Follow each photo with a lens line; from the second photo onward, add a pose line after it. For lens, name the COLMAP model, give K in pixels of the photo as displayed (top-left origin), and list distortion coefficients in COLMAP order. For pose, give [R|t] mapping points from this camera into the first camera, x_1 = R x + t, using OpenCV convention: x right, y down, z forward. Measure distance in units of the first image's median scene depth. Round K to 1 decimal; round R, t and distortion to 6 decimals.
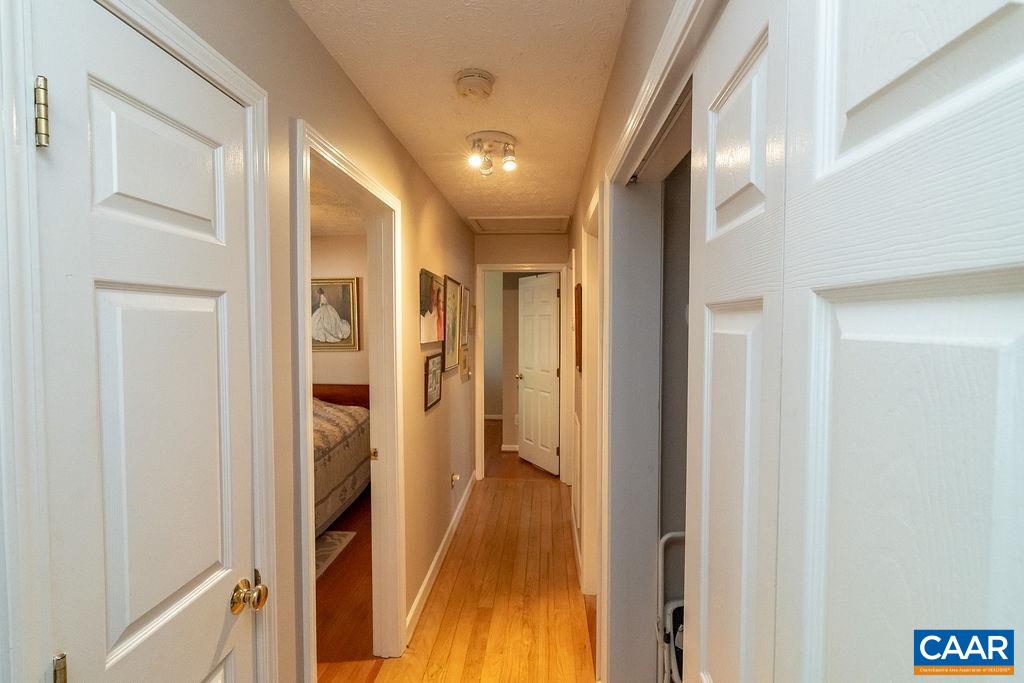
lens RADIAL K [[460.4, 0, 506.9], [0, 460.4, 340.4], [0, 0, 1]] dist [0.002316, 0.000296]
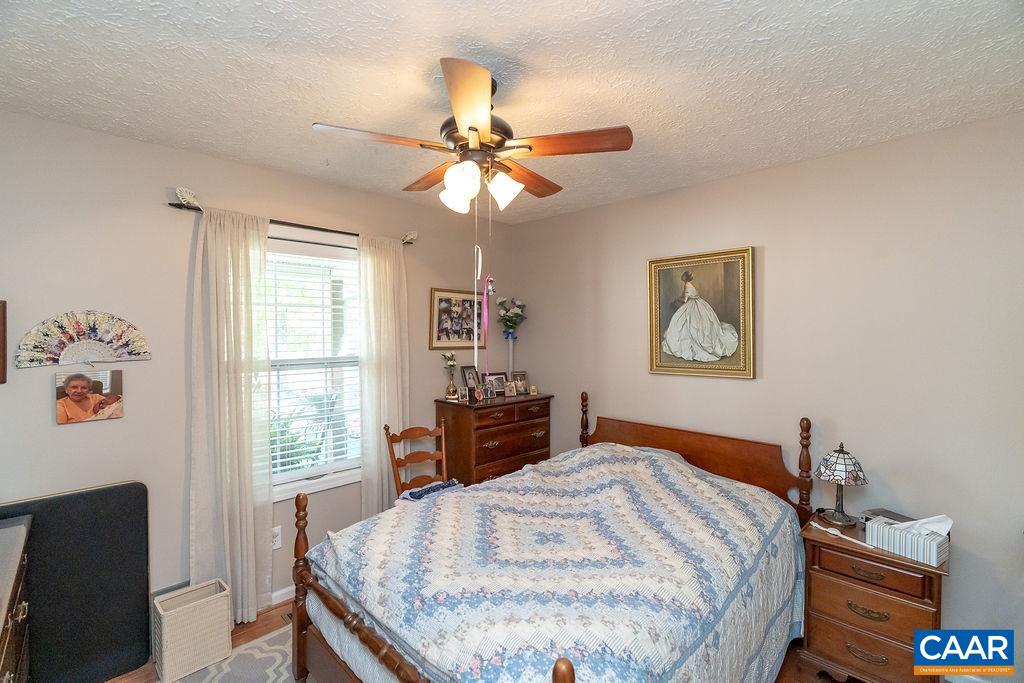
lens RADIAL K [[460.4, 0, 508.7], [0, 460.4, 341.1], [0, 0, 1]] dist [0.002316, 0.000296]
pose [[0.753245, 0.013455, -0.657602, -0.181771], [-0.021290, 0.999766, -0.003931, -0.014629], [0.657395, 0.016961, 0.753355, 0.390869]]
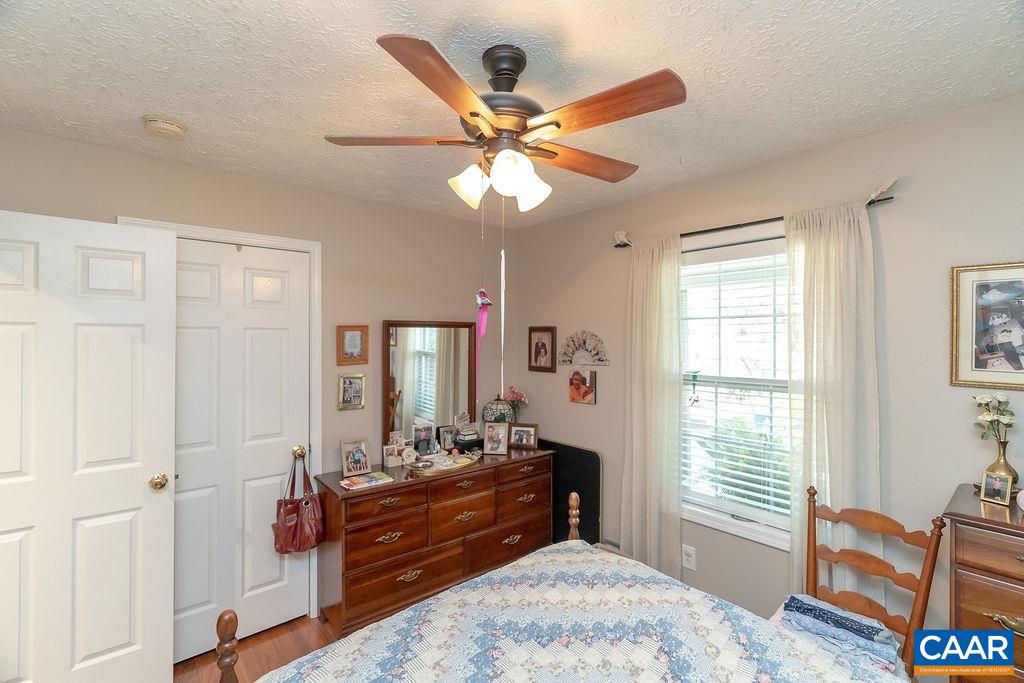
lens RADIAL K [[460.4, 0, 512.8], [0, 460.4, 338.3], [0, 0, 1]] dist [0.002316, 0.000296]
pose [[-0.705720, -0.001501, -0.708489, -0.228390], [-0.026687, 0.999344, 0.024466, -0.040429], [0.707988, 0.036173, -0.705297, 0.885025]]
